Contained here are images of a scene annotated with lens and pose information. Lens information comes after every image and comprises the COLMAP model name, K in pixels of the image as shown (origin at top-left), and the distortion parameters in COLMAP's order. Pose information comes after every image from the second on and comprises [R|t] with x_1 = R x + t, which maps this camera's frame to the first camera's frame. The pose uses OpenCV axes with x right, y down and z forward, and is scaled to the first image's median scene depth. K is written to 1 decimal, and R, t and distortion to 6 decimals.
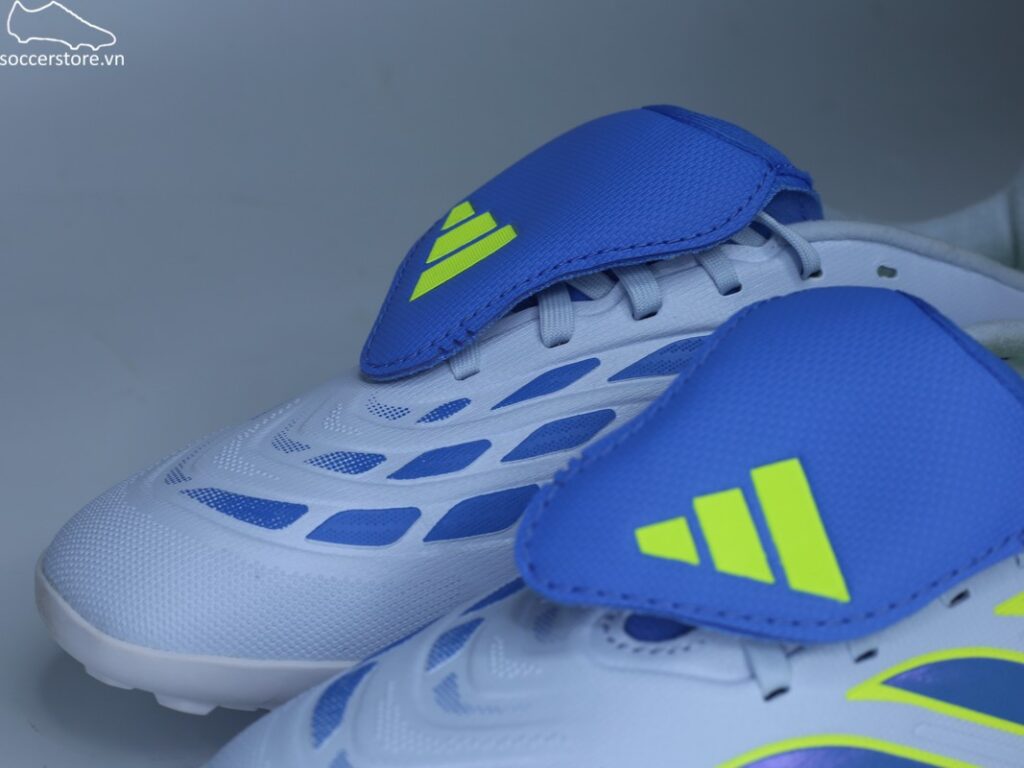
lens RADIAL K [[2088.7, 0, 509.9], [0, 2088.7, 379.4], [0, 0, 1]] dist [-0.144197, 0.000000]
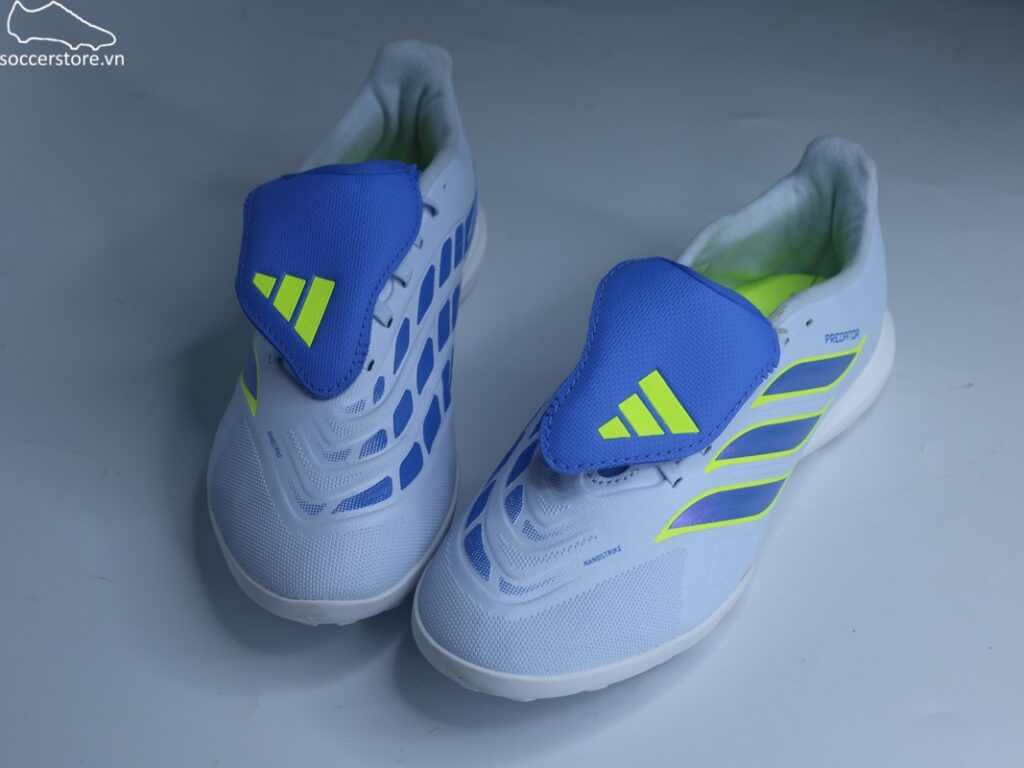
lens RADIAL K [[2088.7, 0, 518.4], [0, 2088.7, 383.2], [0, 0, 1]] dist [-0.144197, 0.000000]
pose [[0.906149, -0.298279, 0.299872, -0.607778], [0.209976, 0.932696, 0.293238, -0.583857], [-0.367156, -0.202751, 0.907793, -0.816803]]
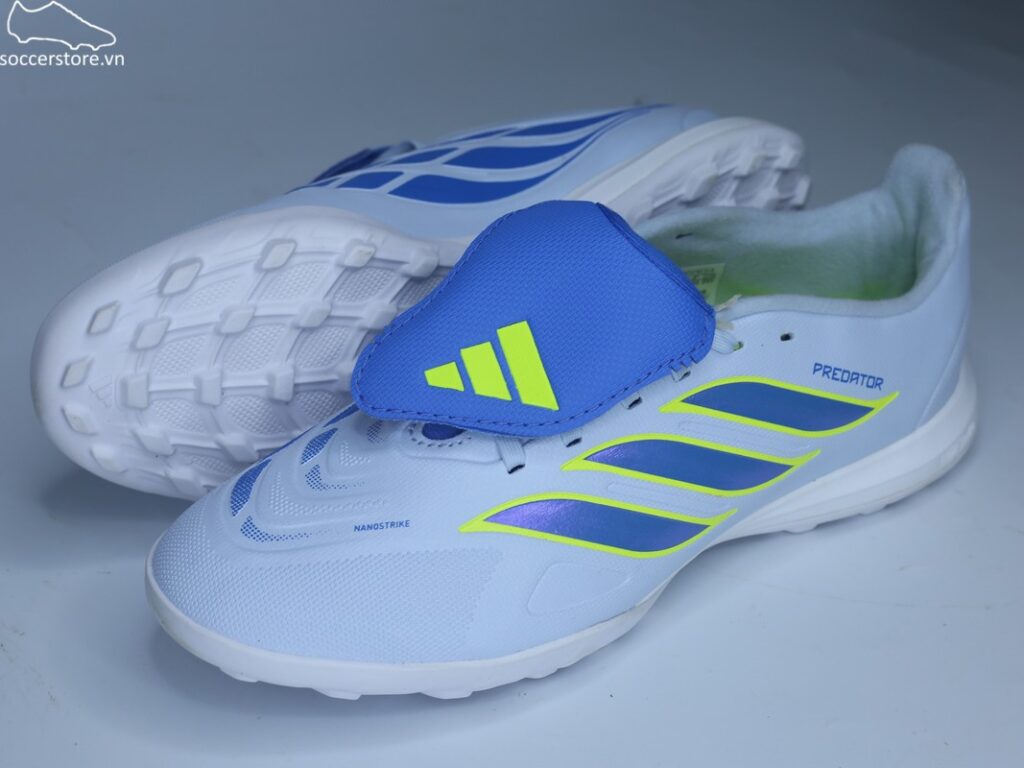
lens RADIAL K [[2088.7, 0, 512.3], [0, 2088.7, 382.8], [0, 0, 1]] dist [-0.144197, 0.000000]
pose [[0.998759, -0.048424, 0.011636, 0.107980], [0.046617, 0.991219, 0.123743, -0.114376], [-0.017526, -0.123047, 0.992246, -0.594229]]
